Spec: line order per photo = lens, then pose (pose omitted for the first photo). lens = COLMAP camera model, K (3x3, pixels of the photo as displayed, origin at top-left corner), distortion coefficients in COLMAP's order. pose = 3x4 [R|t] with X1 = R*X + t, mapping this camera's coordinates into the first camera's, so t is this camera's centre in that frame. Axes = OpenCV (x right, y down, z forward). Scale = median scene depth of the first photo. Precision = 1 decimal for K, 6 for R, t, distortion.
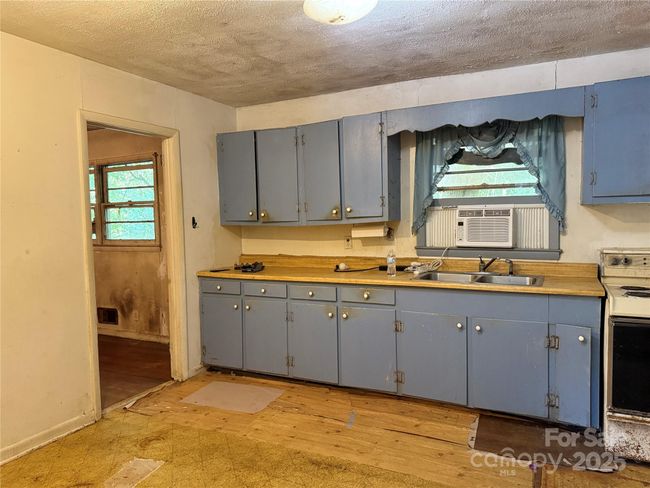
lens RADIAL K [[464.6, 0, 321.7], [0, 464.6, 243.4], [0, 0, 1]] dist [0.057508, -0.081332]
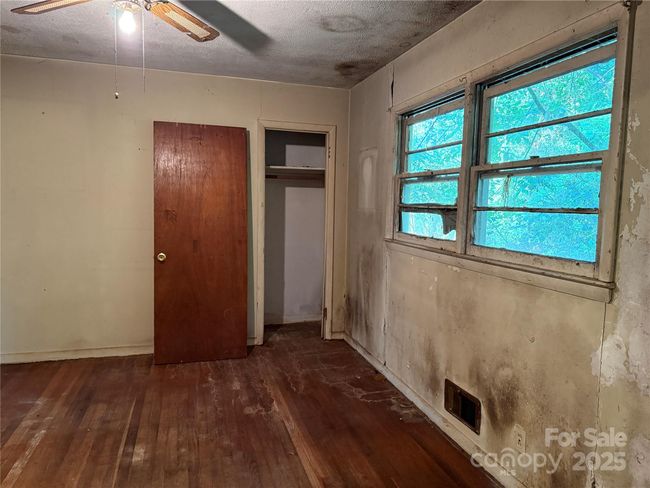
lens RADIAL K [[464.6, 0, 326.5], [0, 464.6, 241.7], [0, 0, 1]] dist [0.057508, -0.081332]
pose [[0.695737, 0.100832, -0.711184, -0.308594], [-0.082886, 0.994754, 0.059951, -0.035769], [0.713498, 0.017237, 0.700445, 0.757792]]
